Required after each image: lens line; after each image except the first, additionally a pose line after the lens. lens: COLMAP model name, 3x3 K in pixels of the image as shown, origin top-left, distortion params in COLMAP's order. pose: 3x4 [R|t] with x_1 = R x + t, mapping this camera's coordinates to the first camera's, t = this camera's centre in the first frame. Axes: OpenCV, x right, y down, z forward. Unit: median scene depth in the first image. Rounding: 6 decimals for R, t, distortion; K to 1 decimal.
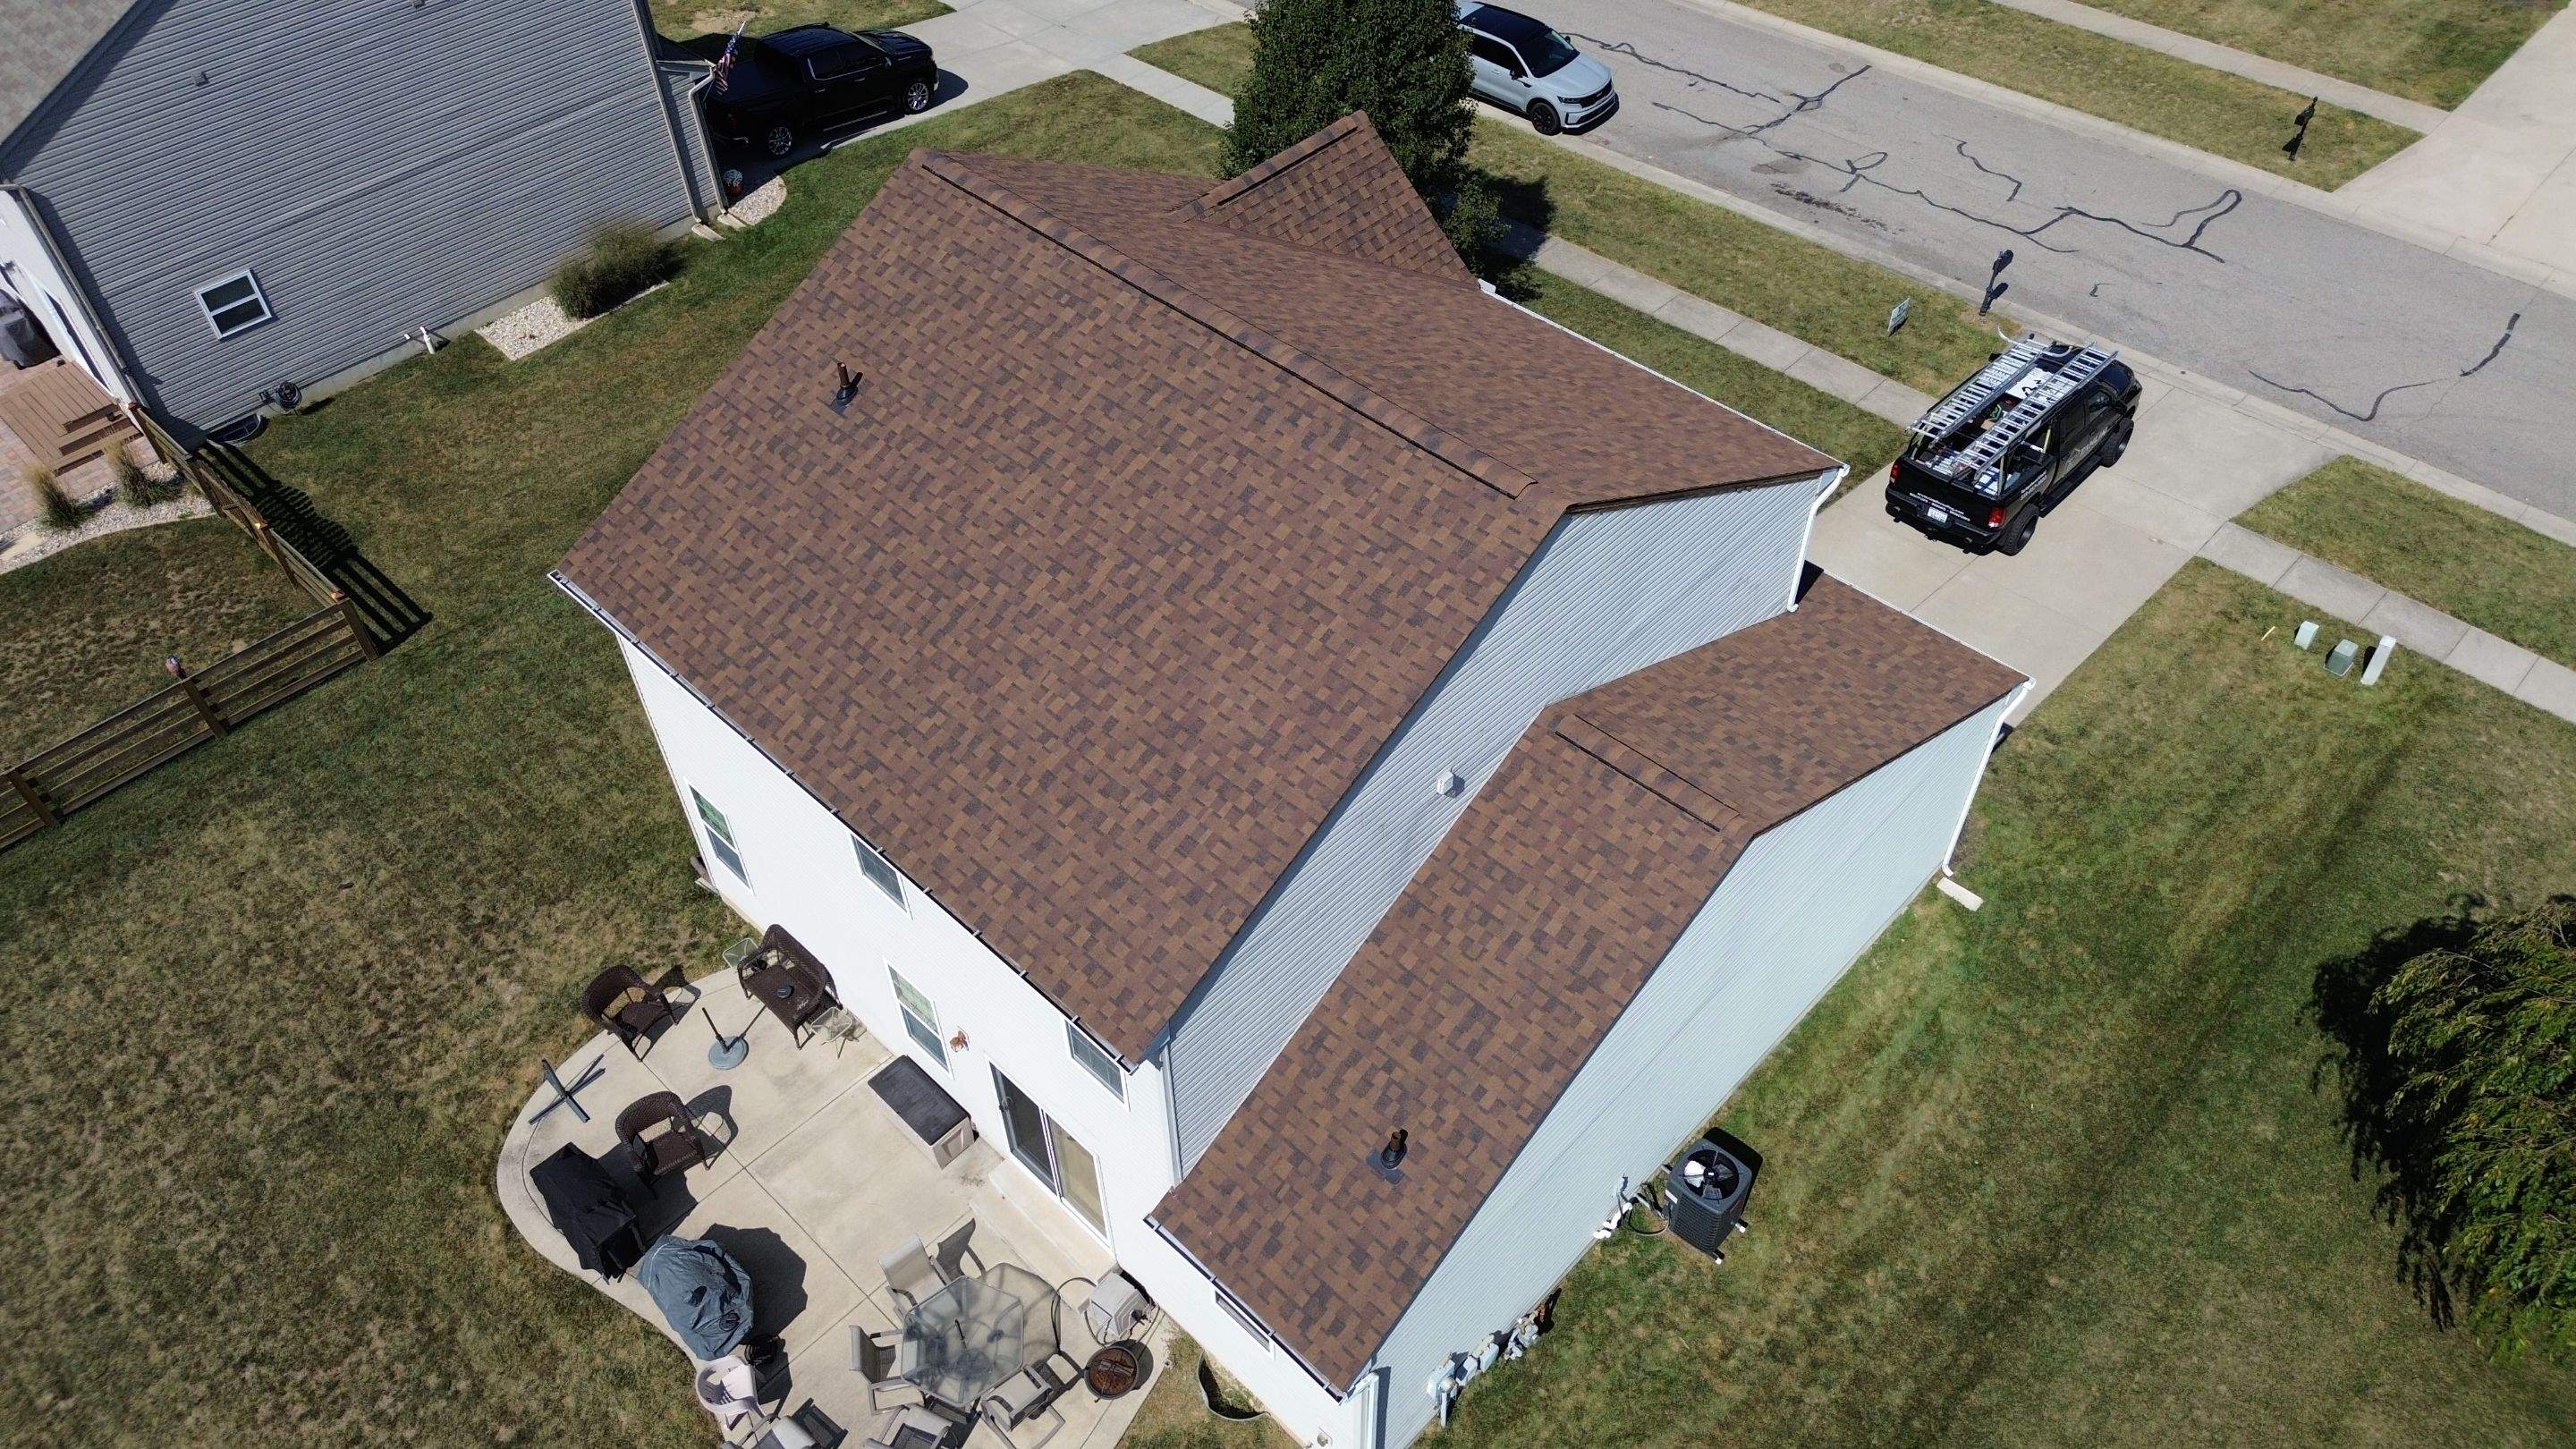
lens RADIAL K [[1810.2, 0, 1299.1], [0, 1810.2, 720.9], [0, 0, 1]] dist [0.067660, -0.068912]
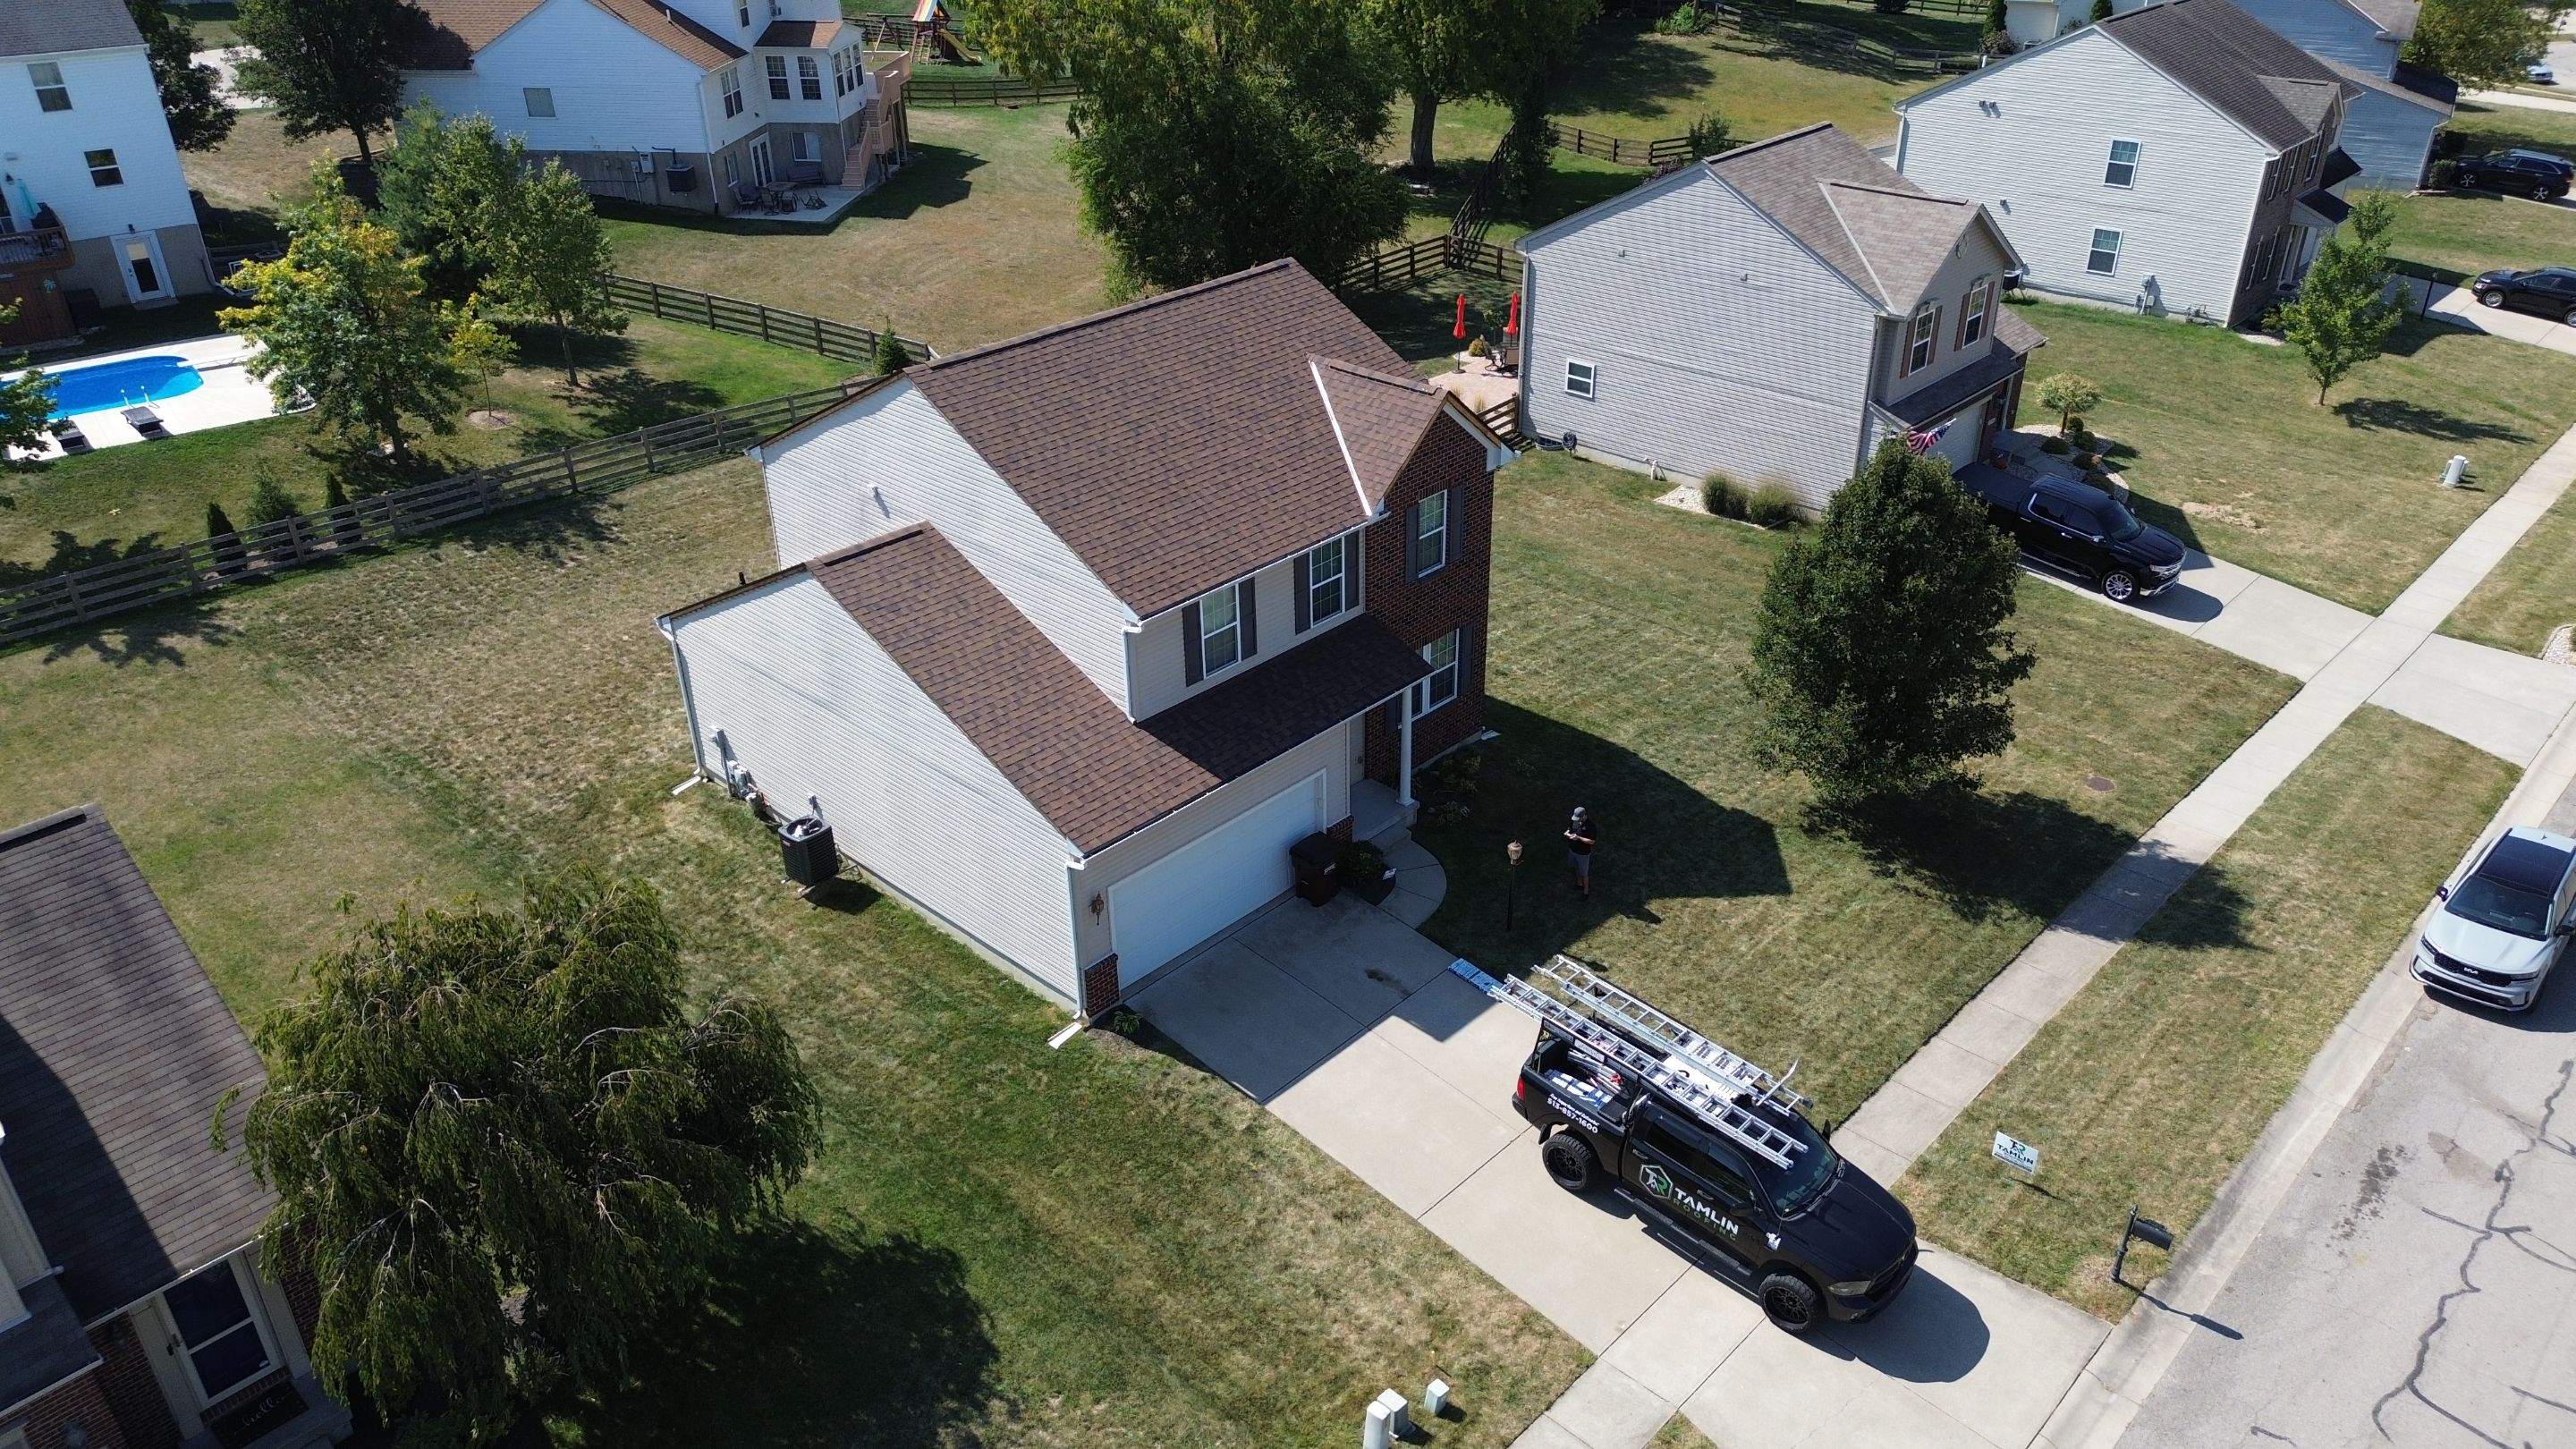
lens RADIAL K [[1810.2, 0, 1301.2], [0, 1810.2, 730.2], [0, 0, 1]] dist [0.067660, -0.068912]
pose [[0.007328, 0.499157, -0.866480, 1.307646], [-0.709911, 0.612851, 0.347044, -0.555473], [0.704253, 0.612581, 0.358848, 0.566604]]
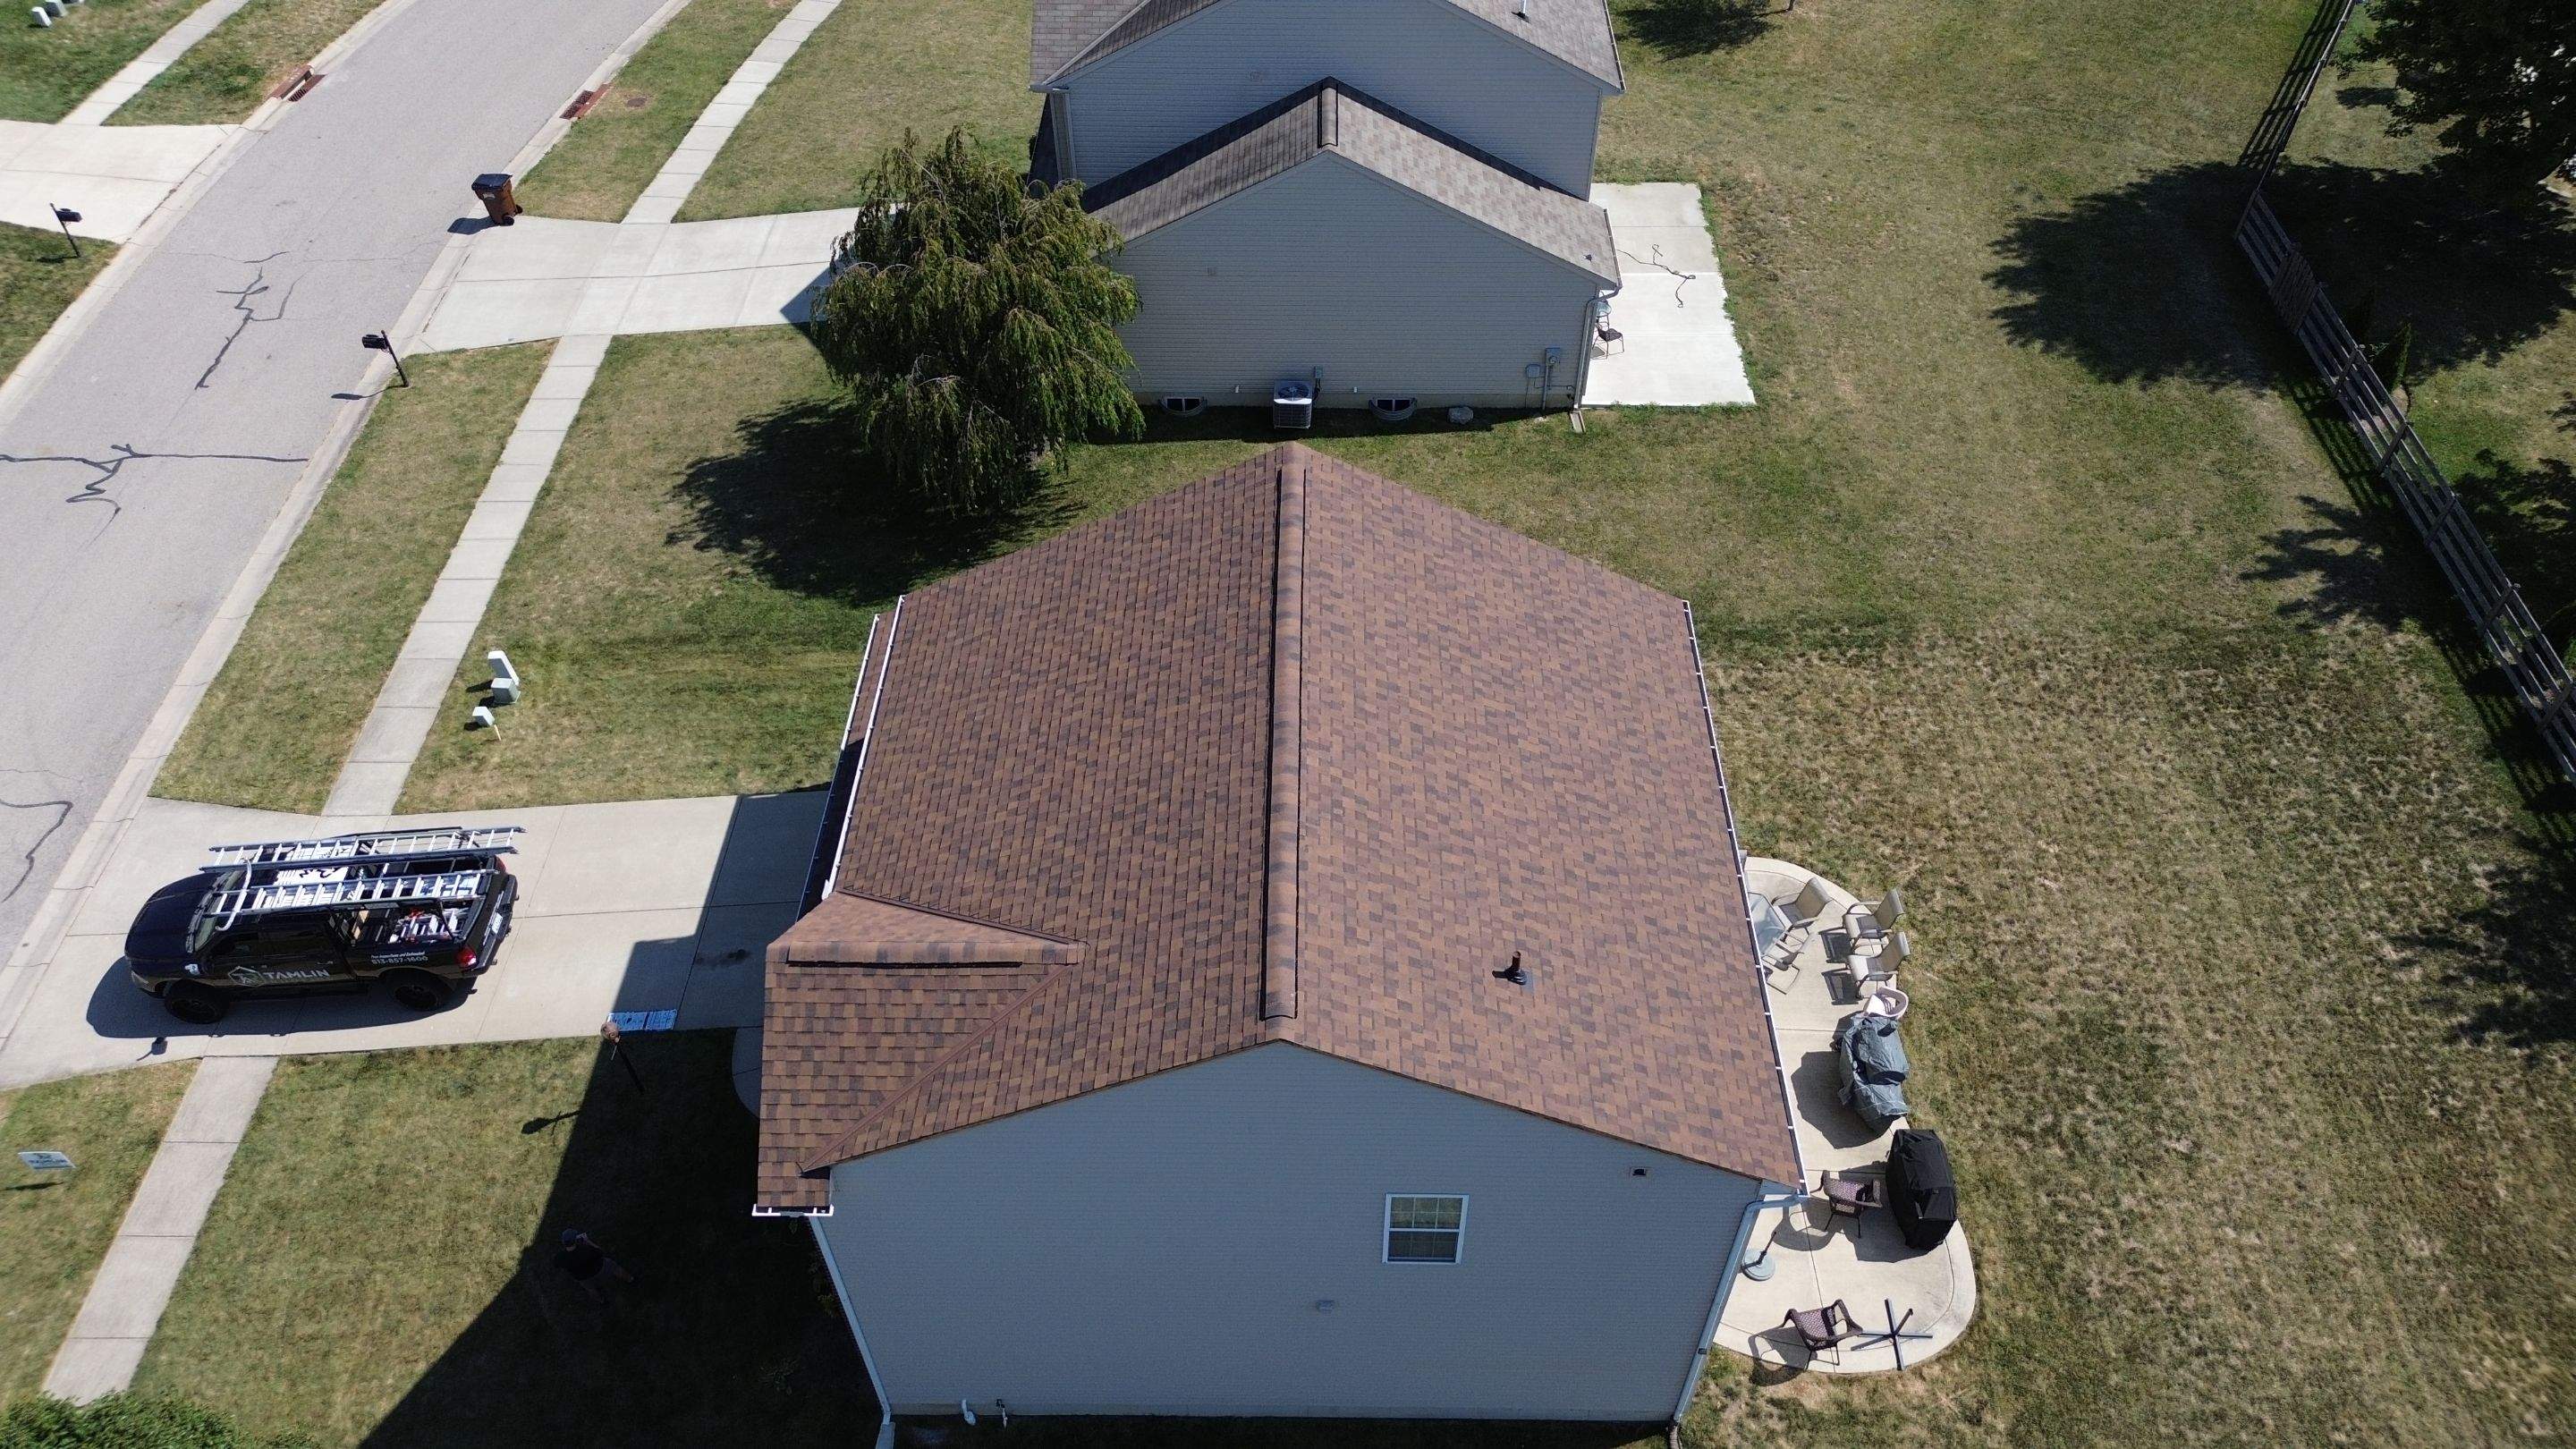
lens RADIAL K [[1810.2, 0, 1294.3], [0, 1810.2, 724.8], [0, 0, 1]] dist [0.067660, -0.068912]
pose [[-0.682010, -0.519705, 0.514558, -0.491418], [0.533628, 0.127493, 0.836054, -0.887442], [-0.500104, 0.844780, 0.190378, 0.612057]]
